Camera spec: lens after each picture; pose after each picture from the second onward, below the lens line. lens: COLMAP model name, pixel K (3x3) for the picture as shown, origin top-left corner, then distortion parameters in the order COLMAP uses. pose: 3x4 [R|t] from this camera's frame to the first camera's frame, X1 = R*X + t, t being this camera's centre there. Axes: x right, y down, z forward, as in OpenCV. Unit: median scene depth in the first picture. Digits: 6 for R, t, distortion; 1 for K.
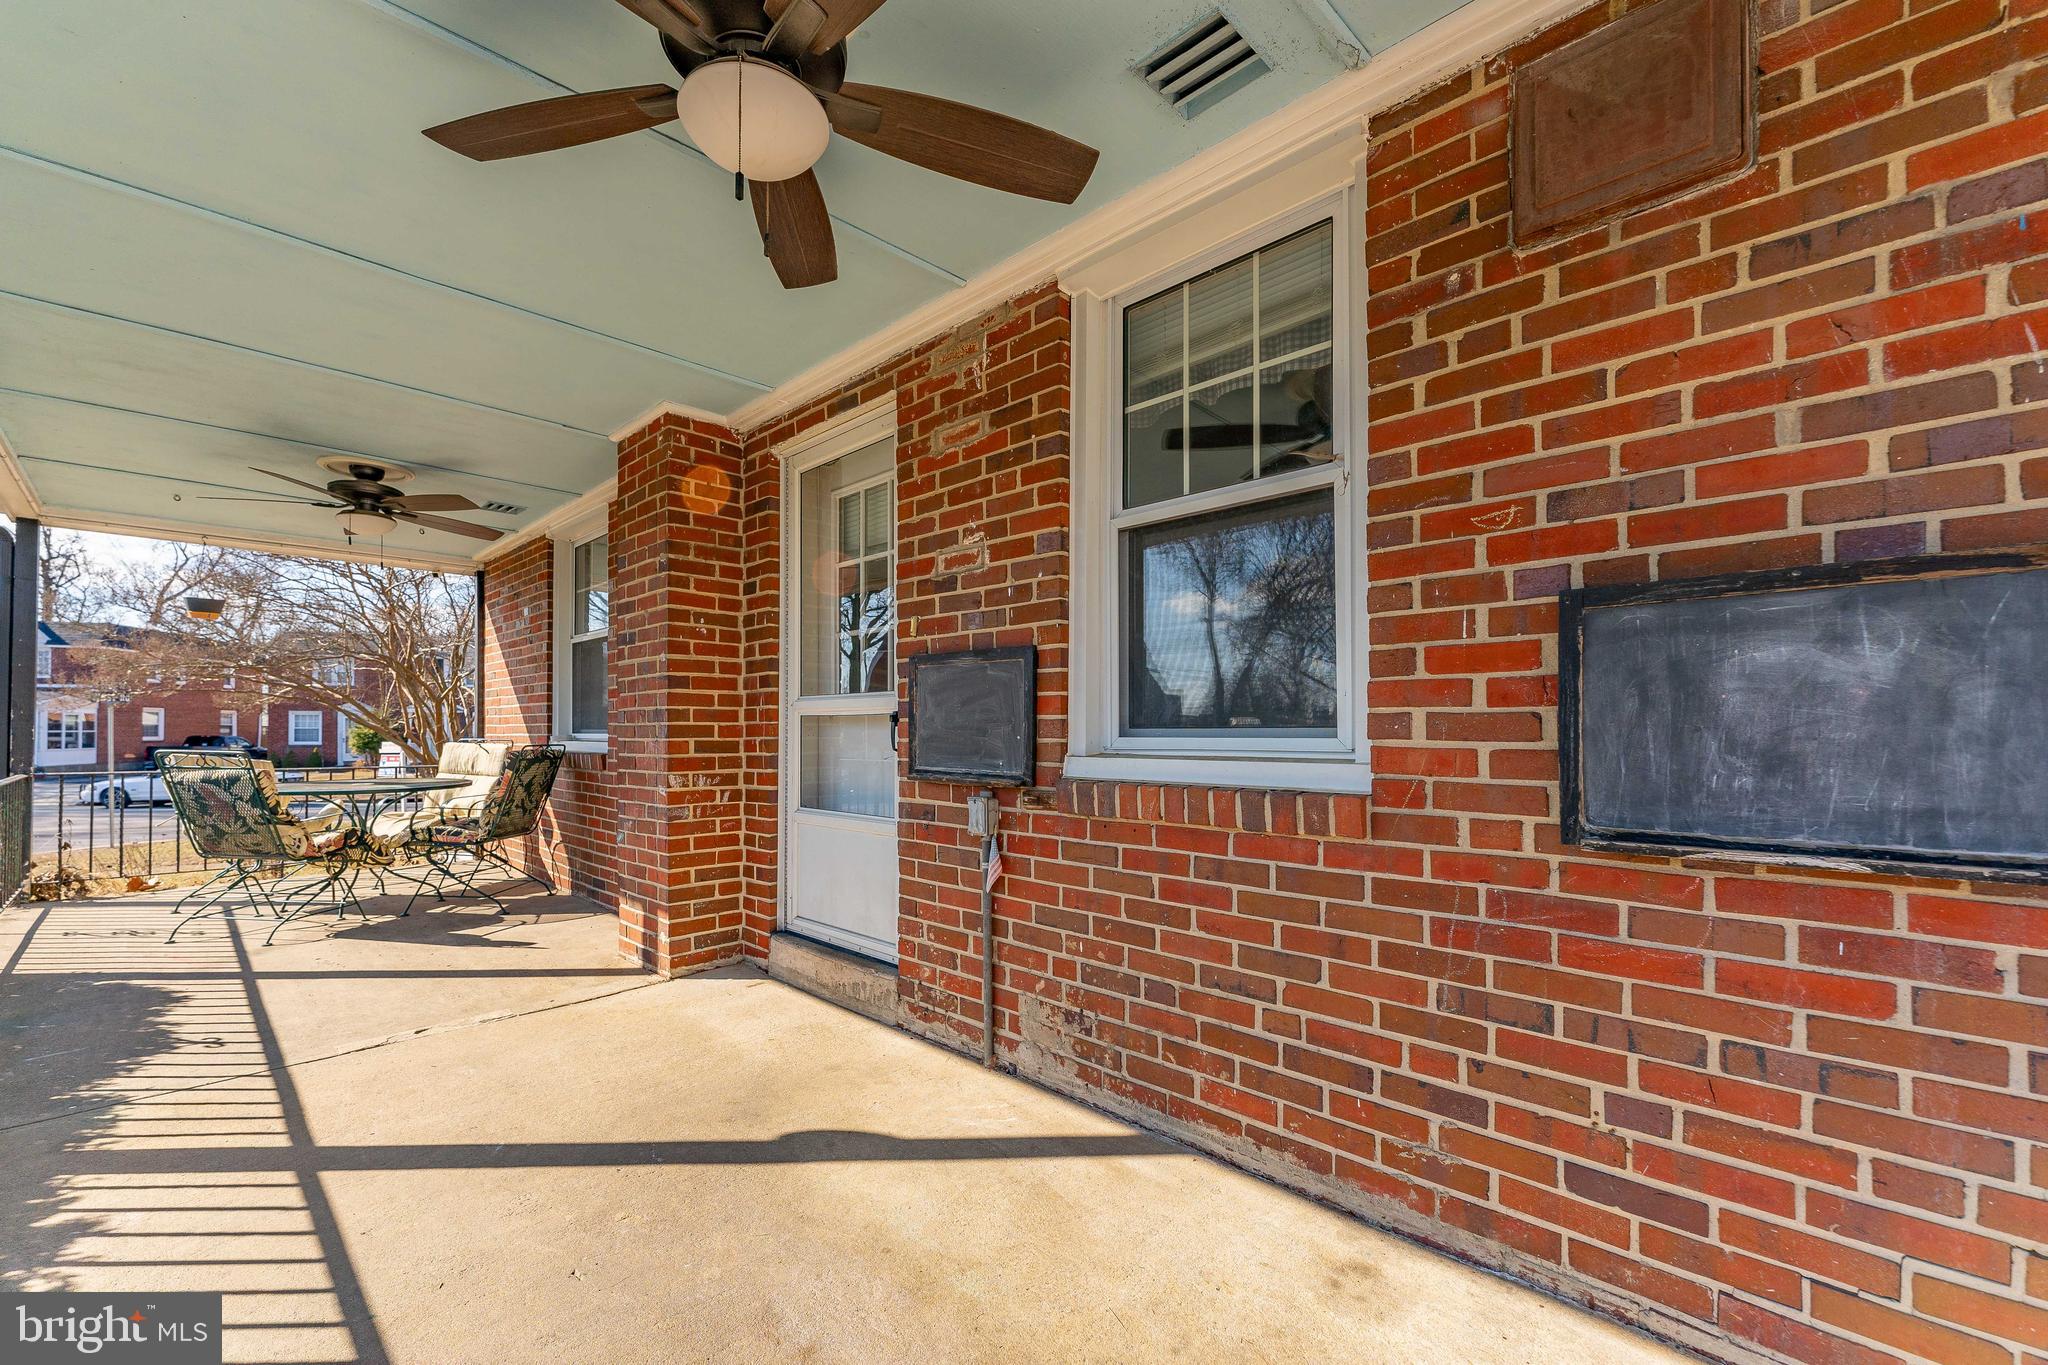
lens RADIAL K [[840.4, 0, 1012.3], [0, 840.4, 696.6], [0, 0, 1]] dist [-0.000010, 0.000268]
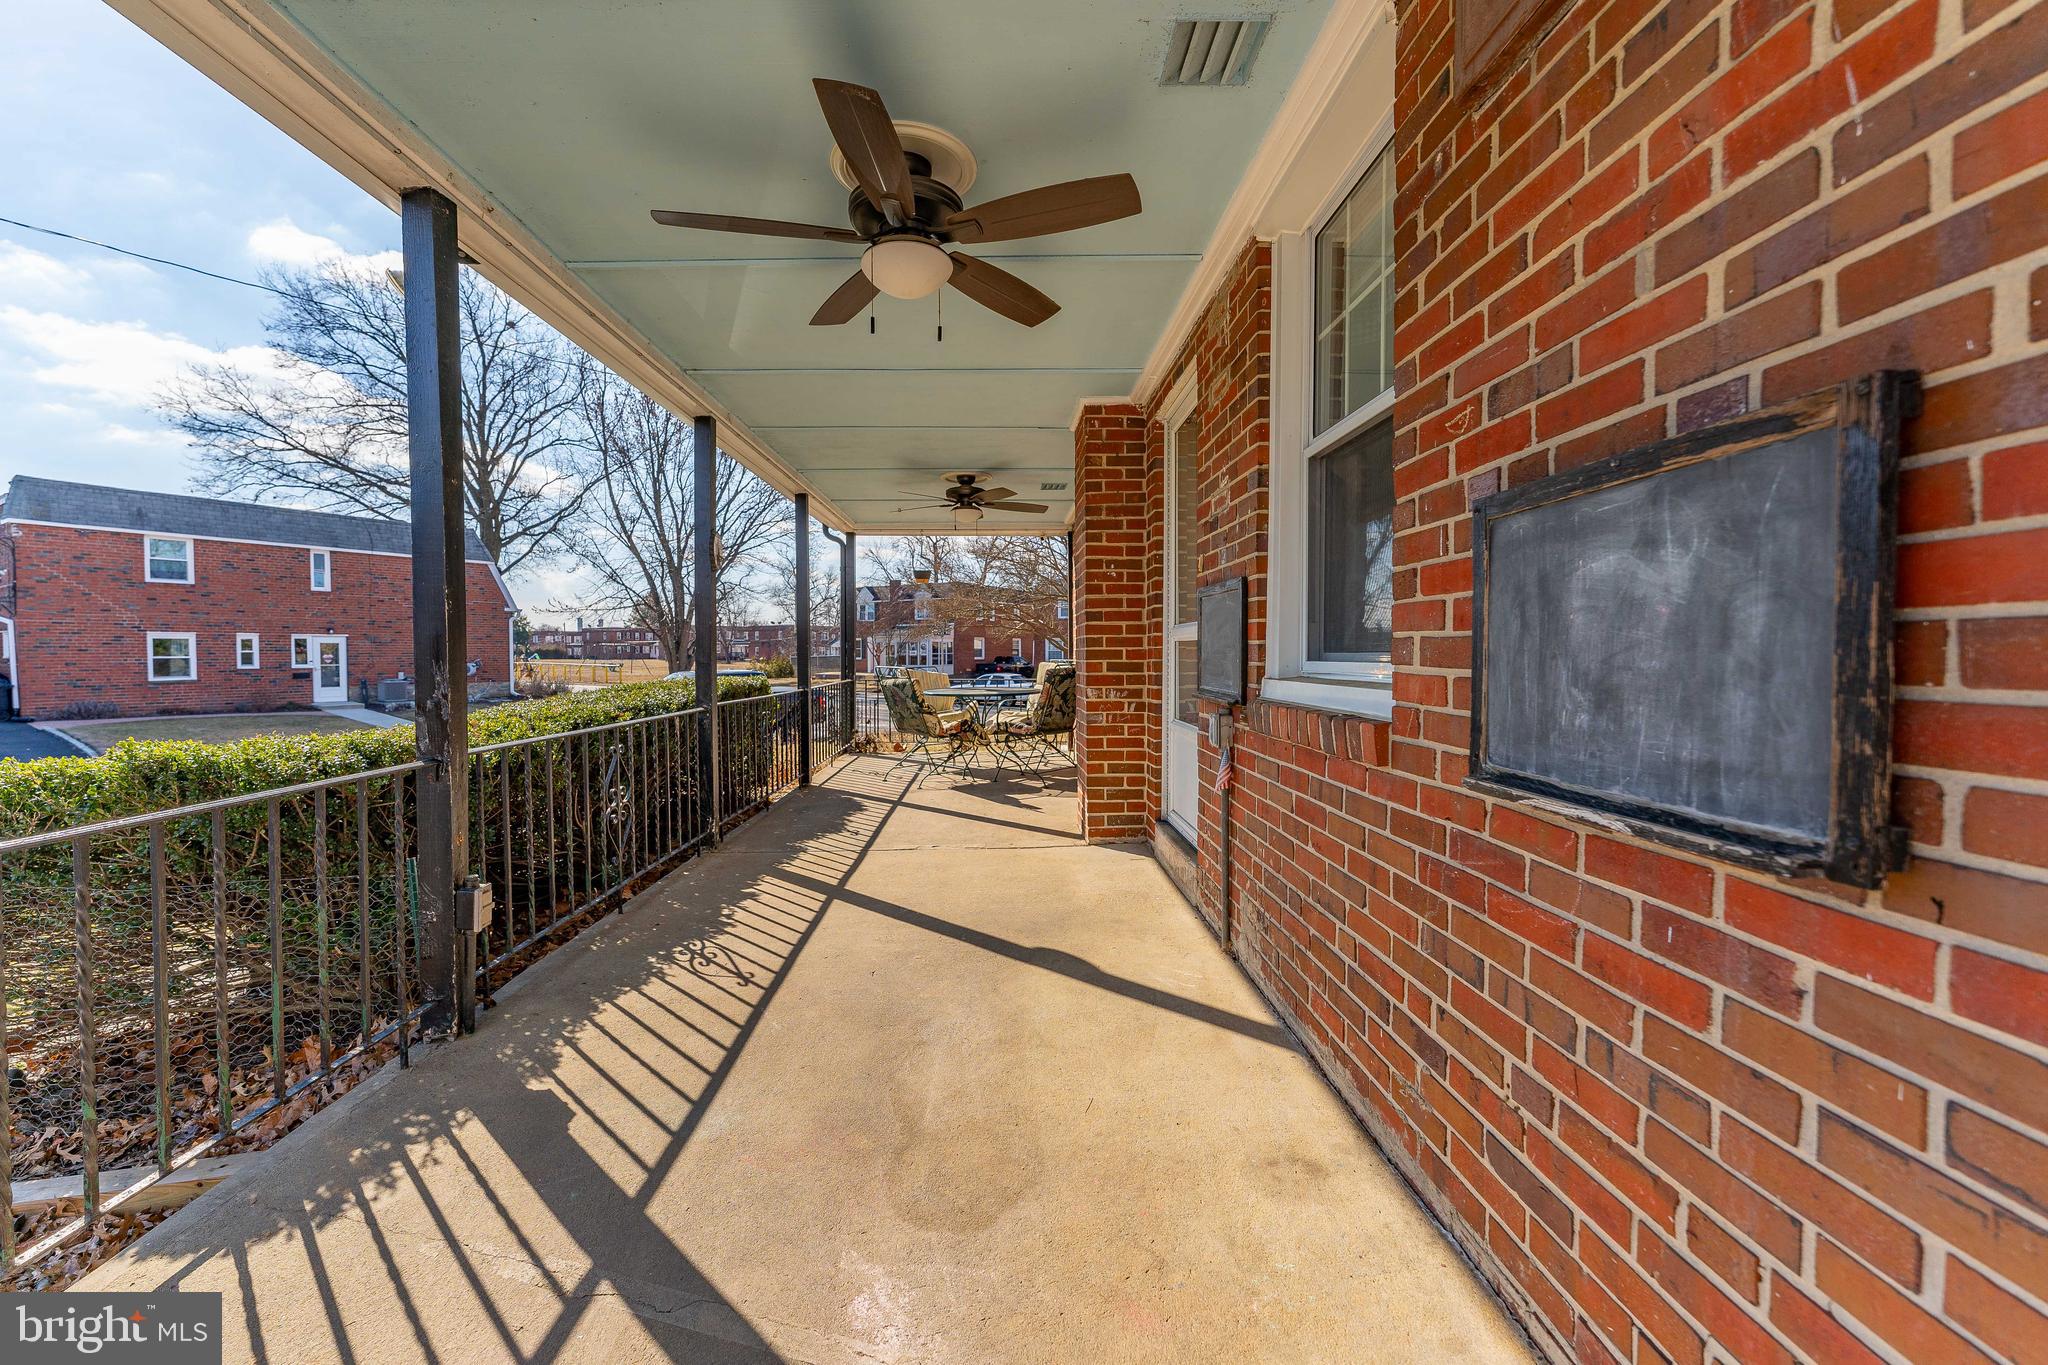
lens RADIAL K [[830.6, 0, 996.5], [0, 830.6, 642.4], [0, 0, 1]] dist [0.000726, 0.000322]
pose [[0.702231, -0.012990, -0.711831, 0.645191], [0.034868, 0.999261, 0.016162, -0.005081], [0.711095, -0.036170, 0.702165, 0.007870]]
